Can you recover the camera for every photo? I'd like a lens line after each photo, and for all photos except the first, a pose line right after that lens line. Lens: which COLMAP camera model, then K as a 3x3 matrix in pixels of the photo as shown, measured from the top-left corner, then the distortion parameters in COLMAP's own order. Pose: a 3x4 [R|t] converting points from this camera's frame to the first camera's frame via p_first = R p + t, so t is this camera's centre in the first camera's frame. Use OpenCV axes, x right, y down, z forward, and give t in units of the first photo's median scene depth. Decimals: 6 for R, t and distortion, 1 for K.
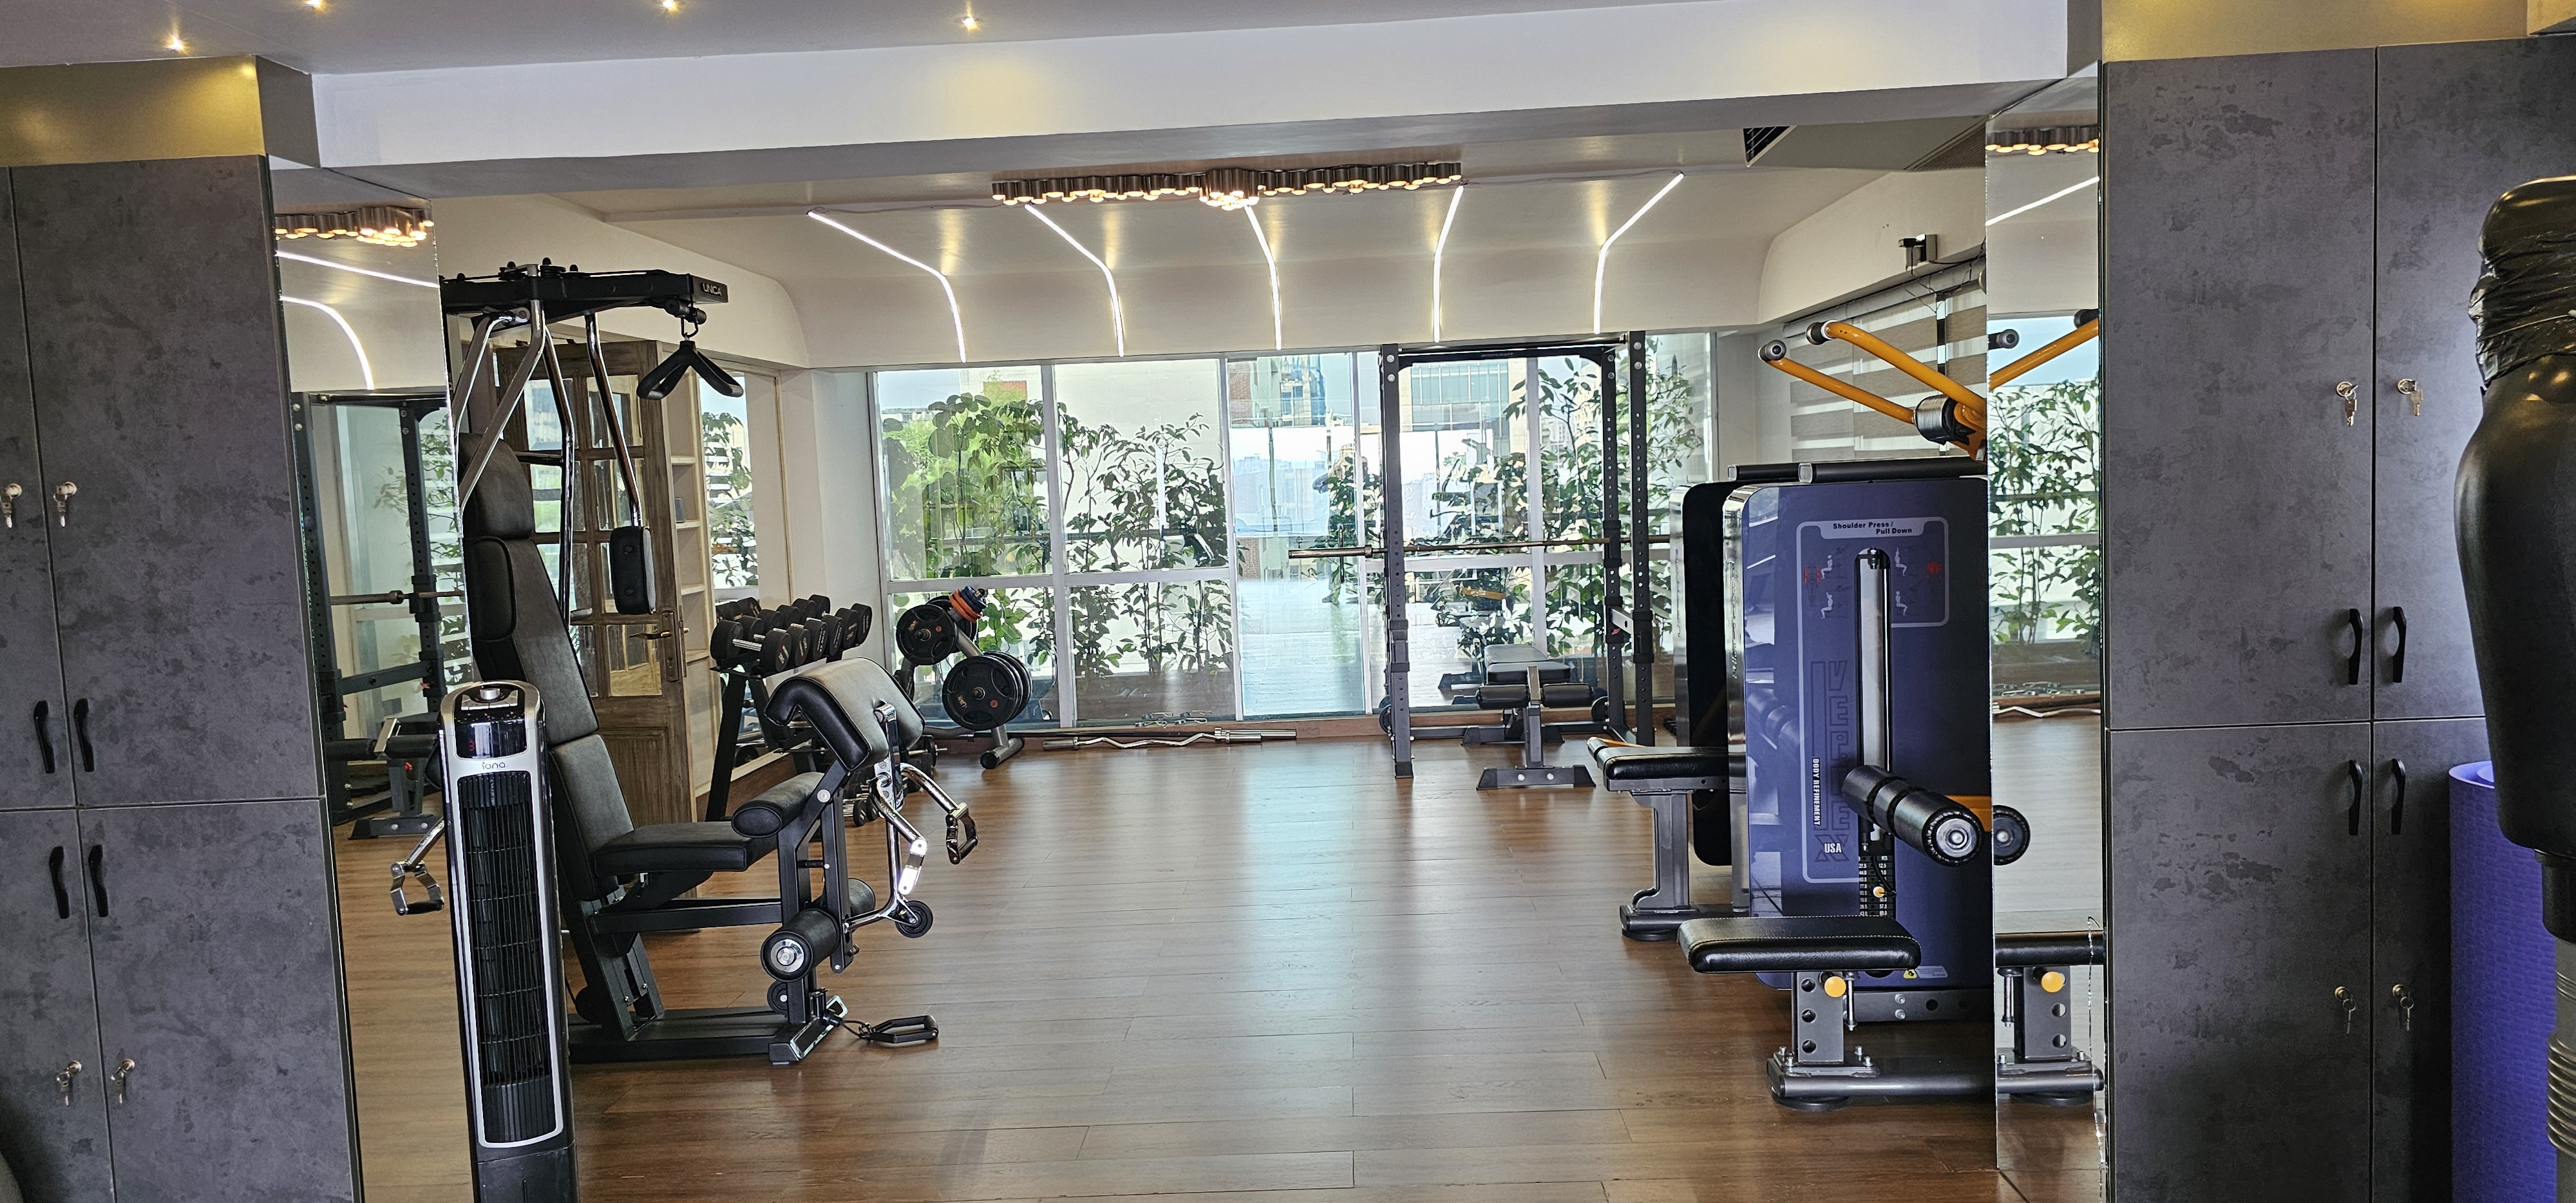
lens RADIAL K [[1805.0, 0, 1288.0], [0, 1805.0, 601.5], [0, 0, 1]] dist [0.095803, 0.001930]
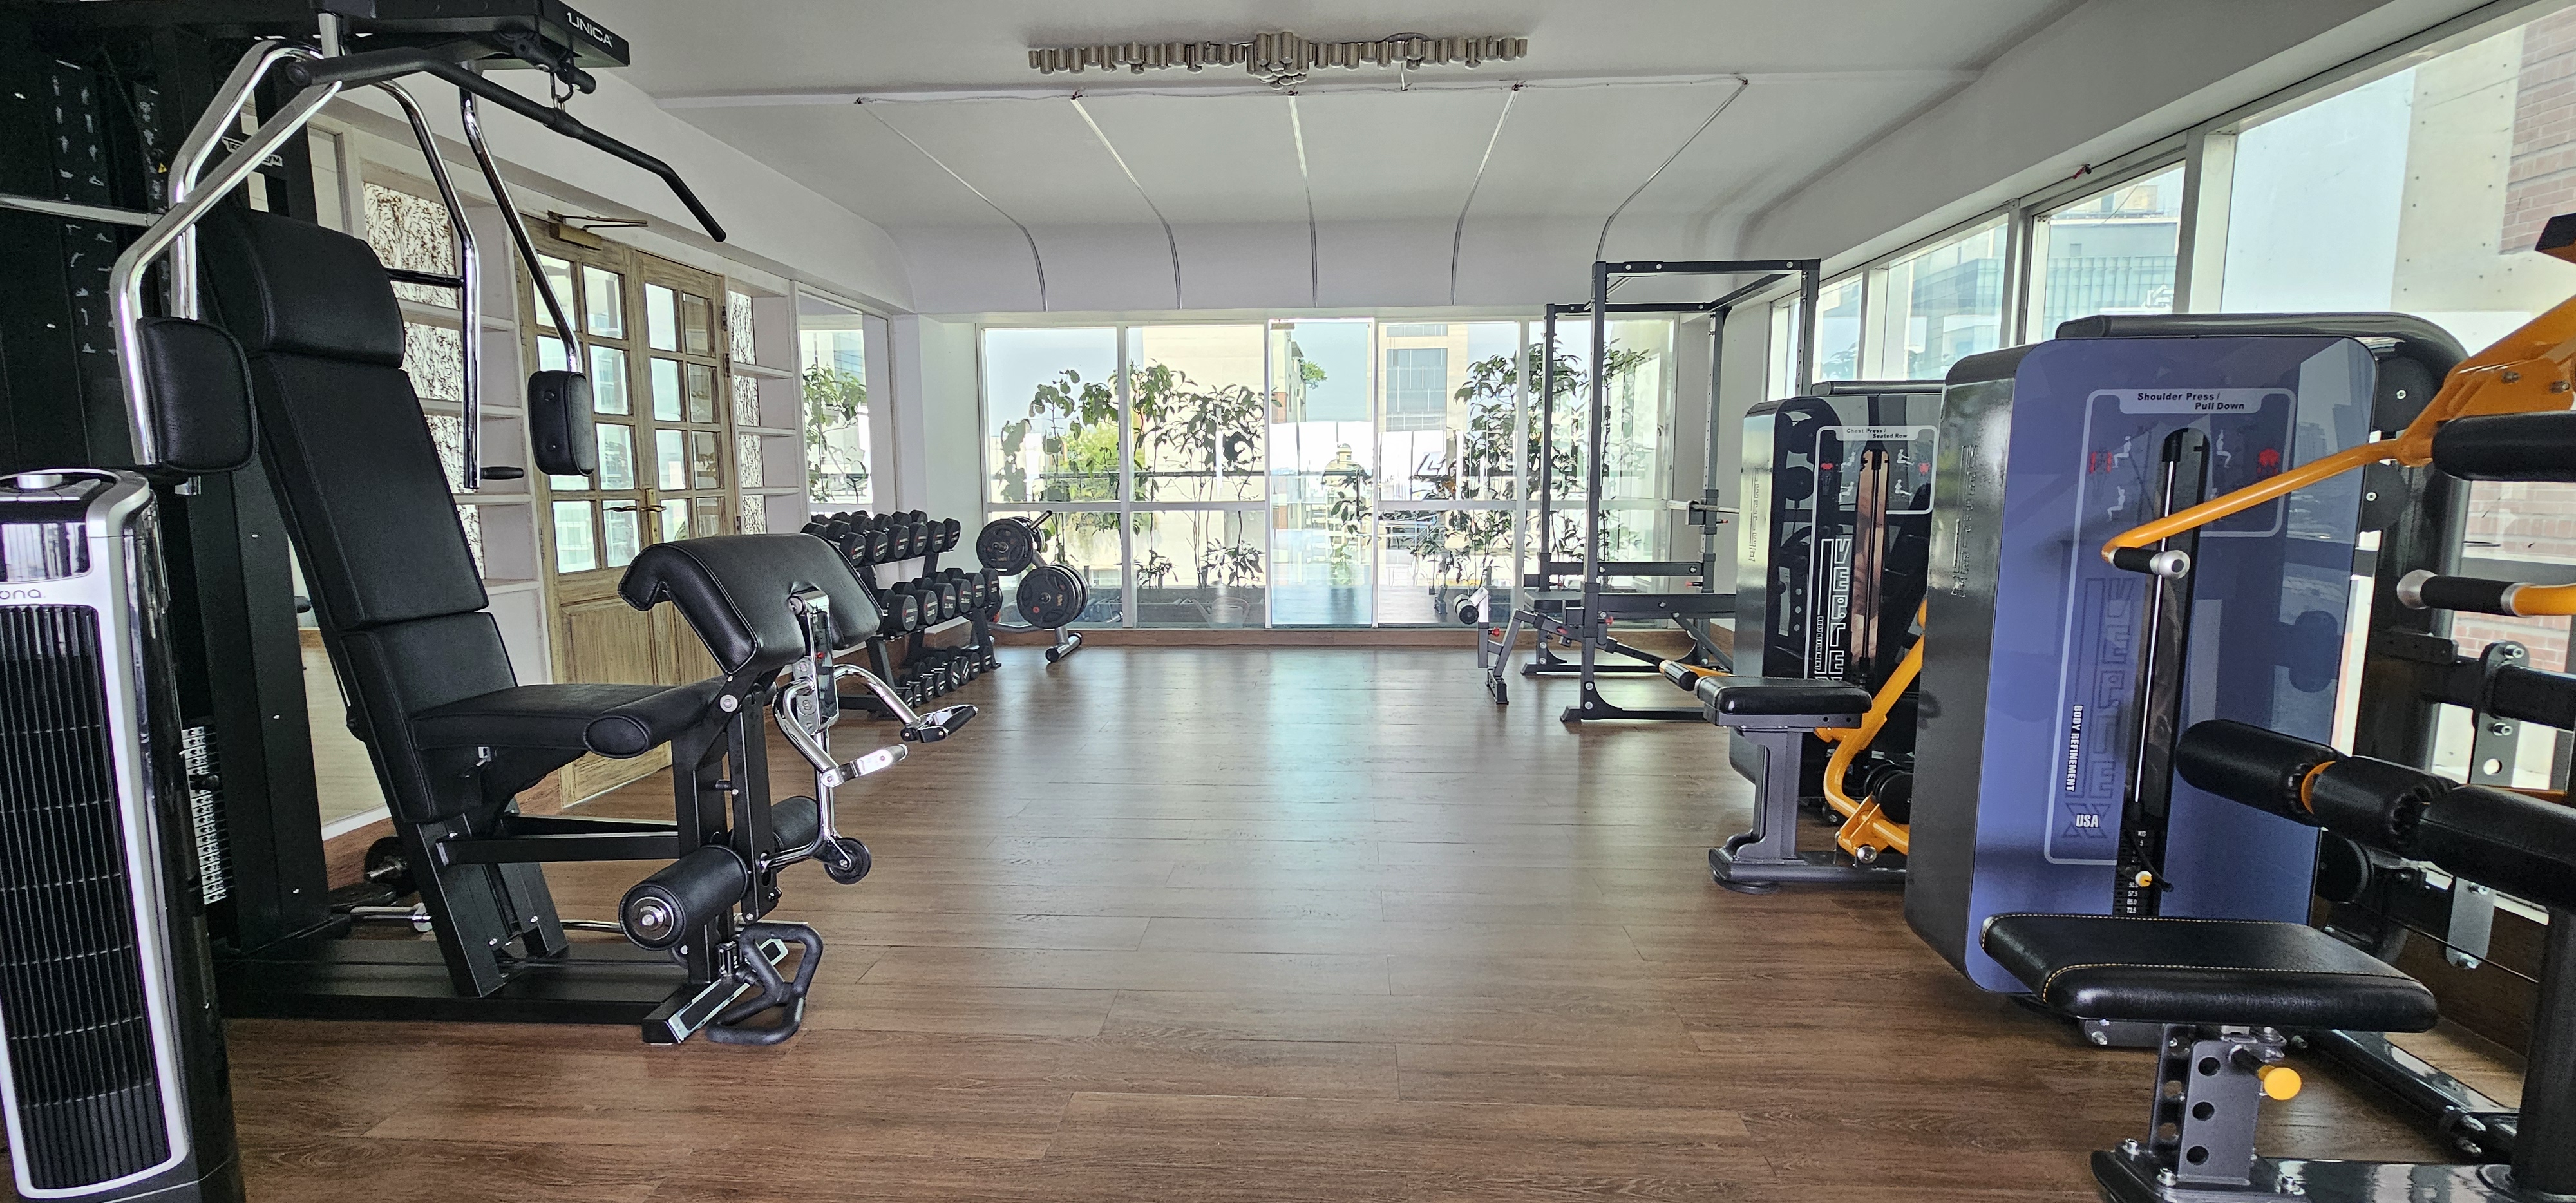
lens RADIAL K [[1097.6, 0, 1320.1], [0, 1097.6, 607.1], [0, 0, 1]] dist [-0.000571, -0.000112]
pose [[0.999268, 0.033169, 0.019066, -0.006081], [-0.033995, 0.998418, 0.044782, 0.019629], [-0.017550, -0.045397, 0.998815, 0.286093]]
